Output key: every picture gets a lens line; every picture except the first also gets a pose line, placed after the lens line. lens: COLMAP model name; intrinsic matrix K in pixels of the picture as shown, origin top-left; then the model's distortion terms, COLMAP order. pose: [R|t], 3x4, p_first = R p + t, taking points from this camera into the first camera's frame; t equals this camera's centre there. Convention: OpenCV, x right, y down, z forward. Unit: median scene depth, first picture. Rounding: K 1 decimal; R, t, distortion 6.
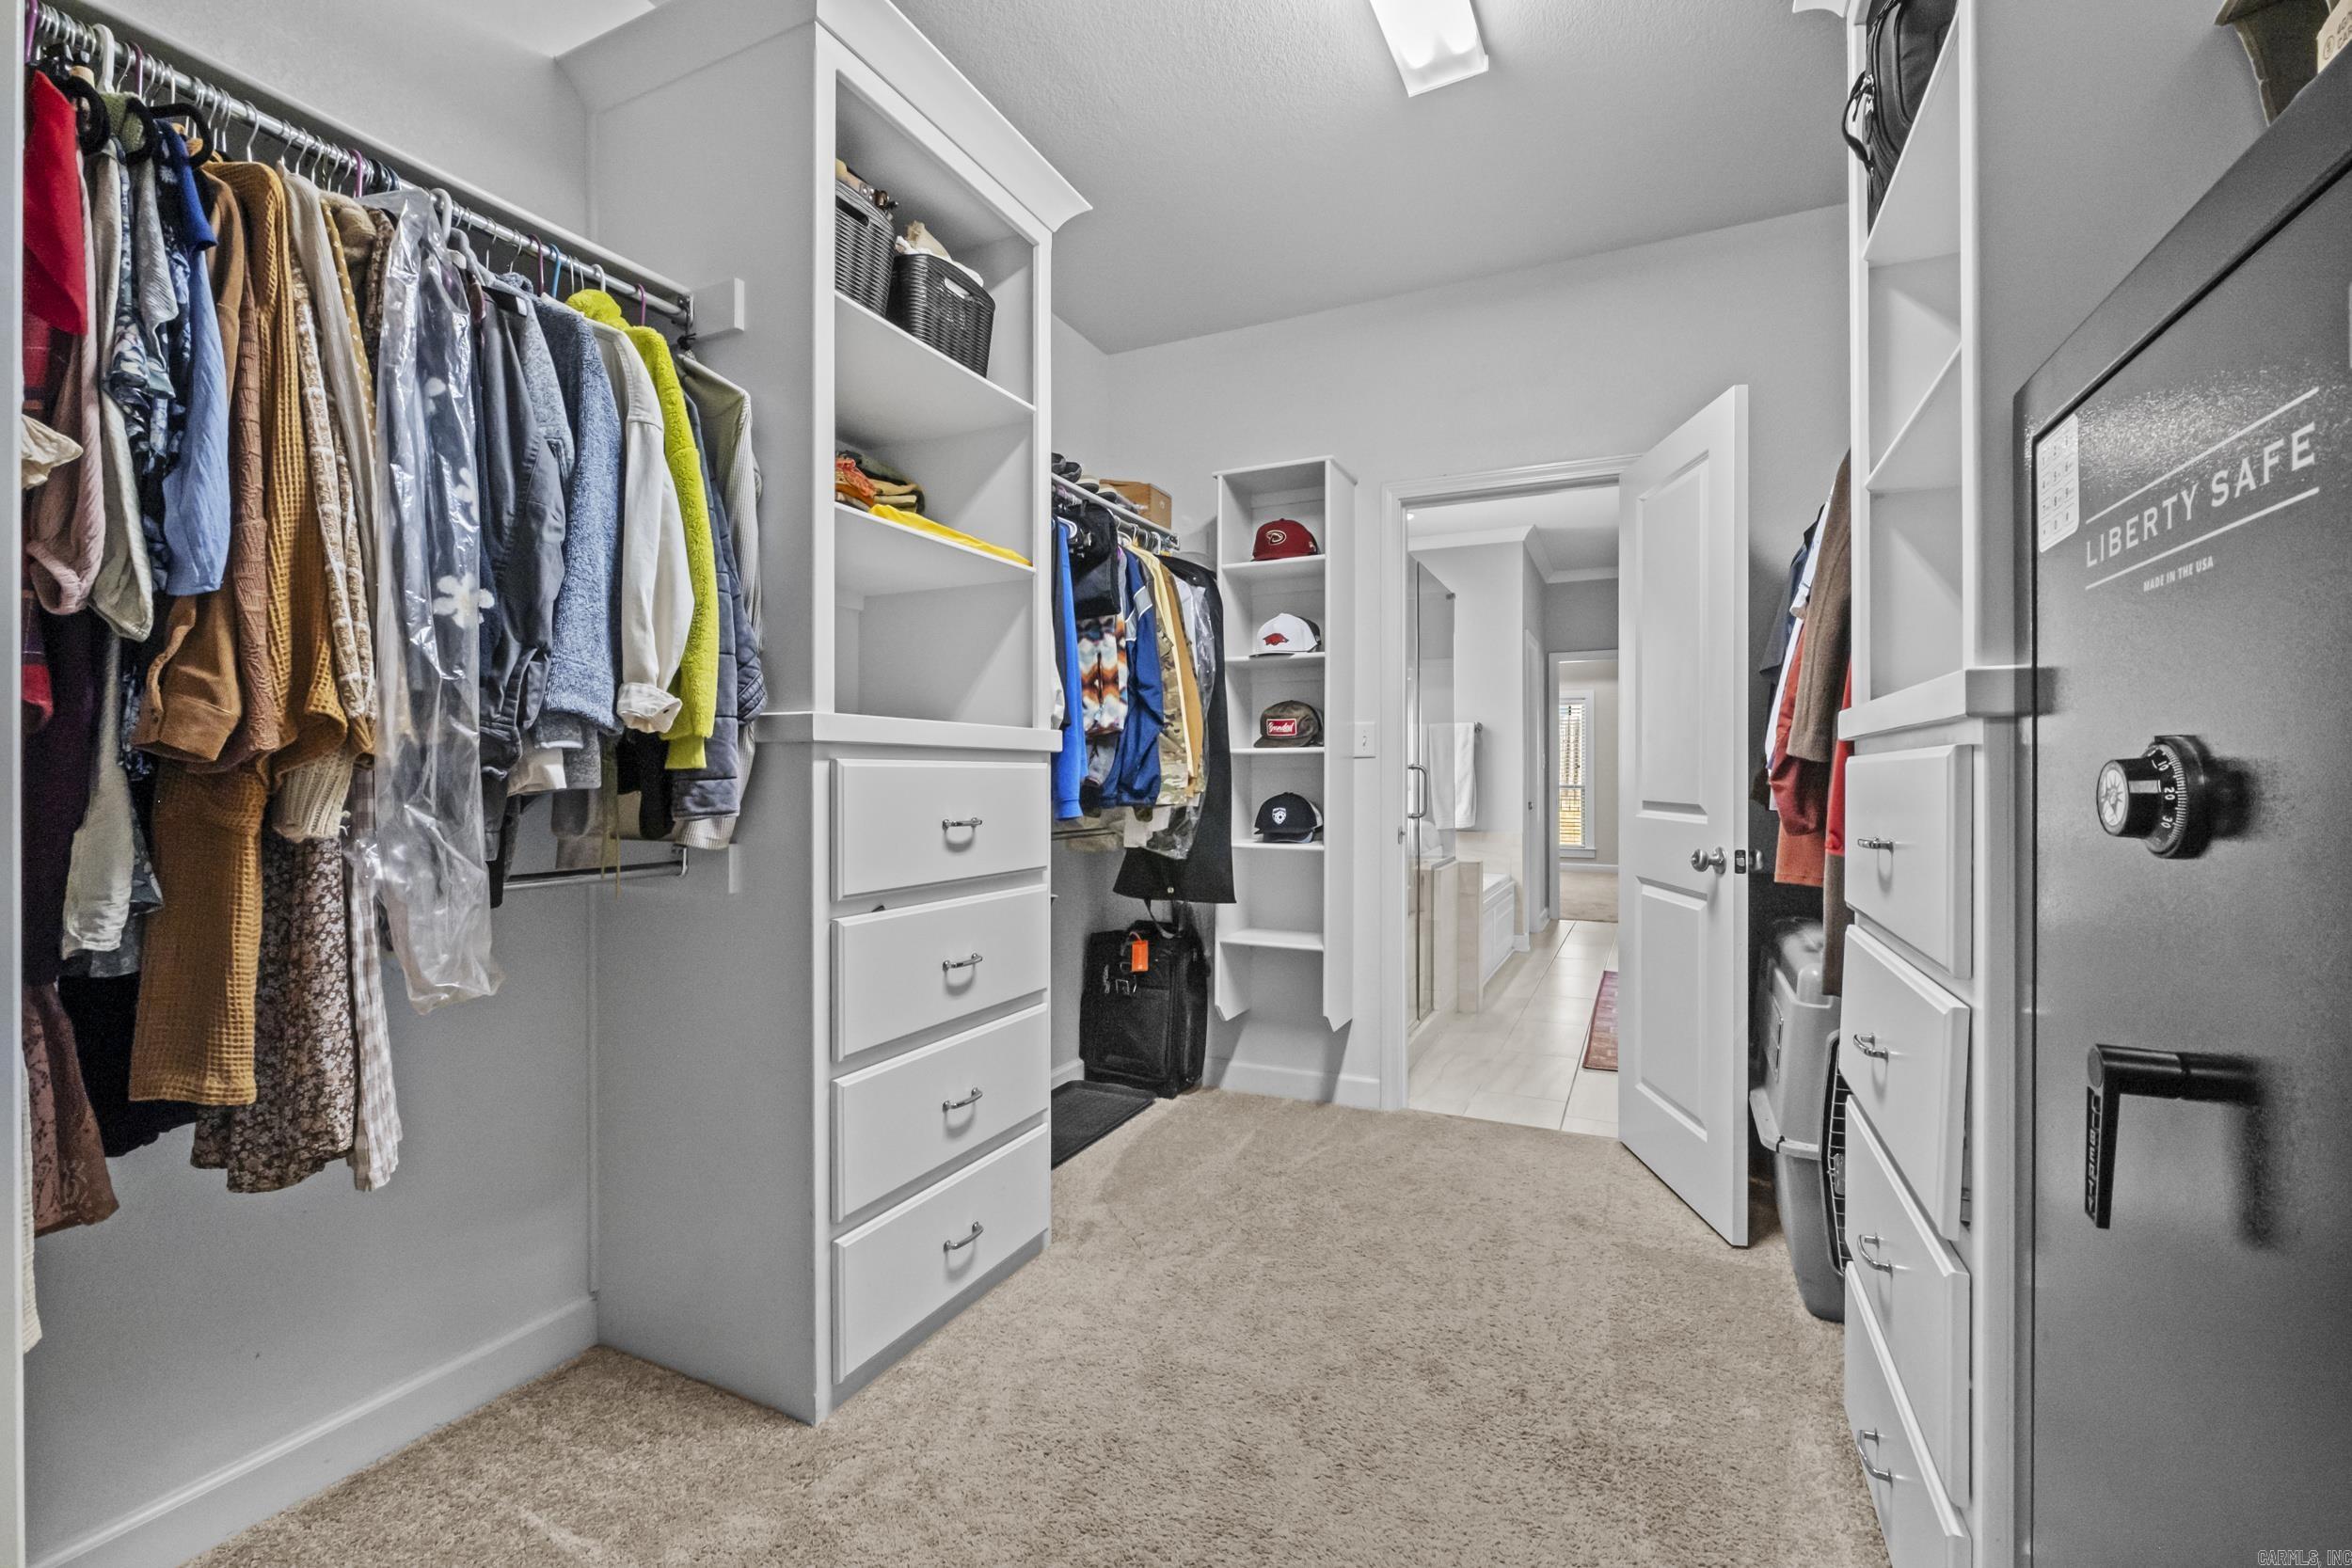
lens RADIAL K [[1021.8, 0, 1152.9], [0, 1021.8, 786.7], [0, 0, 1]] dist [-0.001514, -0.000149]
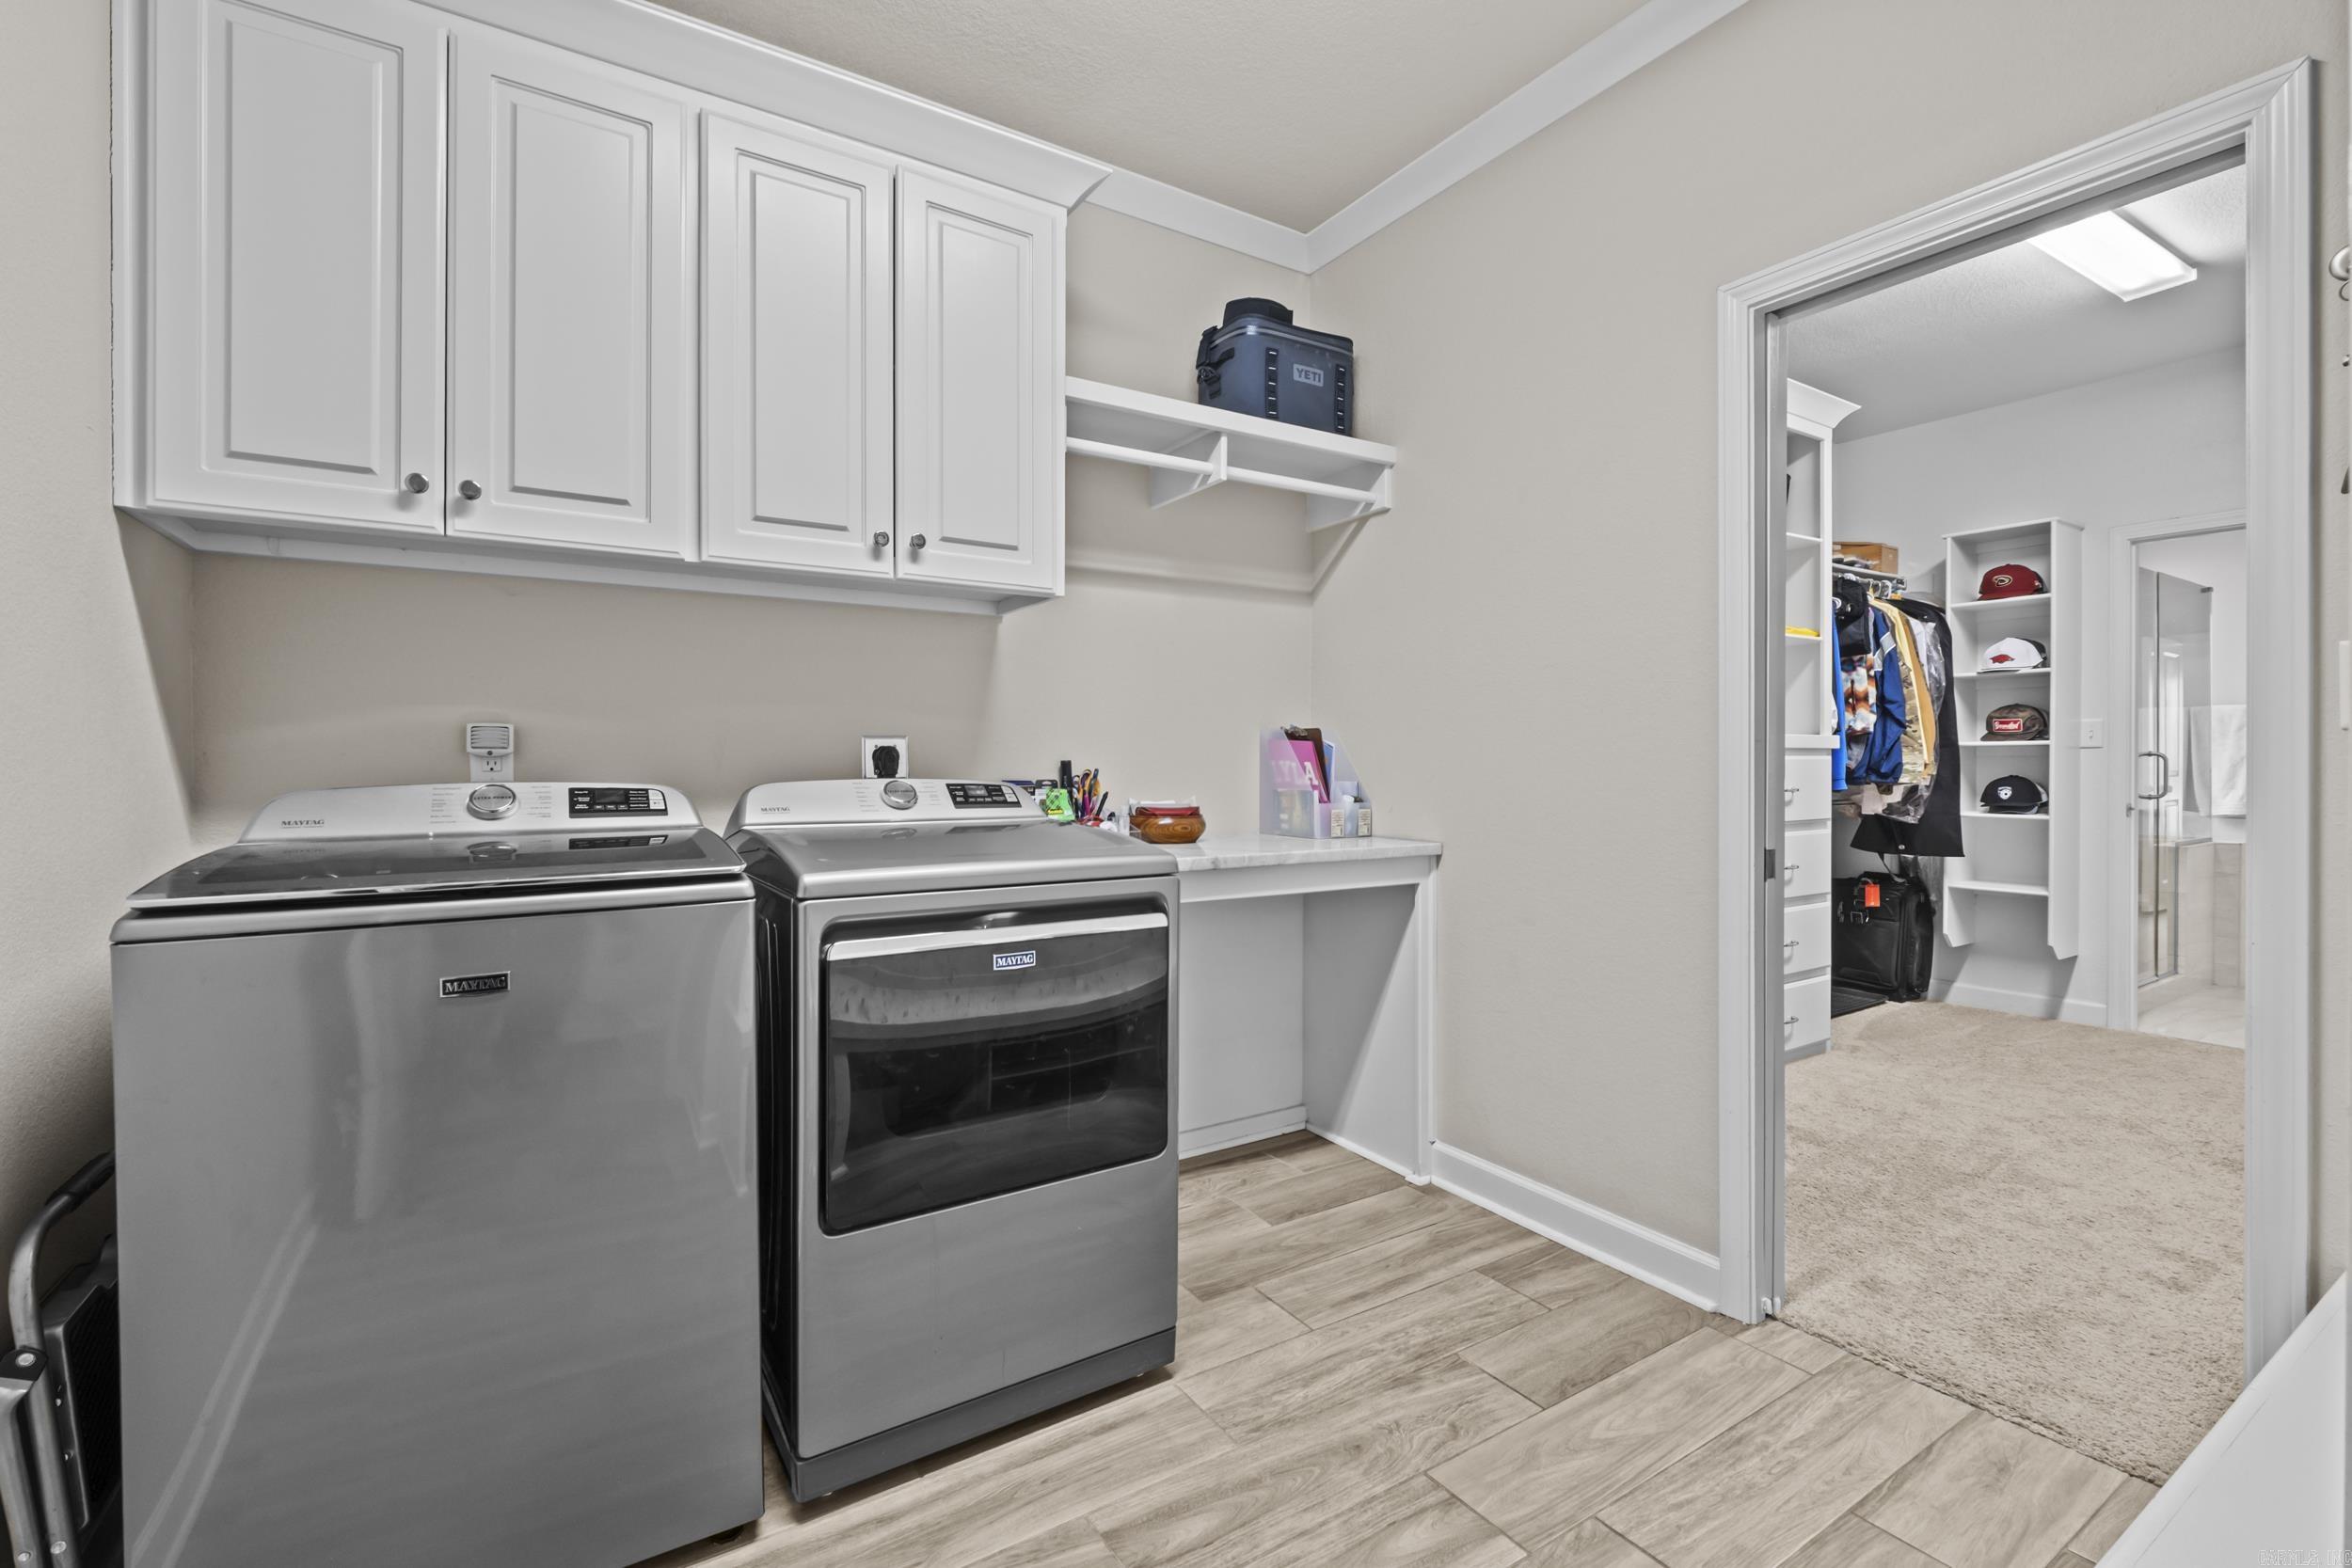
lens RADIAL K [[1022.7, 0, 1170.9], [0, 1022.7, 770.2], [0, 0, 1]] dist [-0.001497, -0.000358]
pose [[0.854642, 0.002214, -0.519213, -0.111680], [-0.002319, 0.999997, 0.000445, 0.001258], [0.519212, 0.000824, 0.854645, -0.683413]]
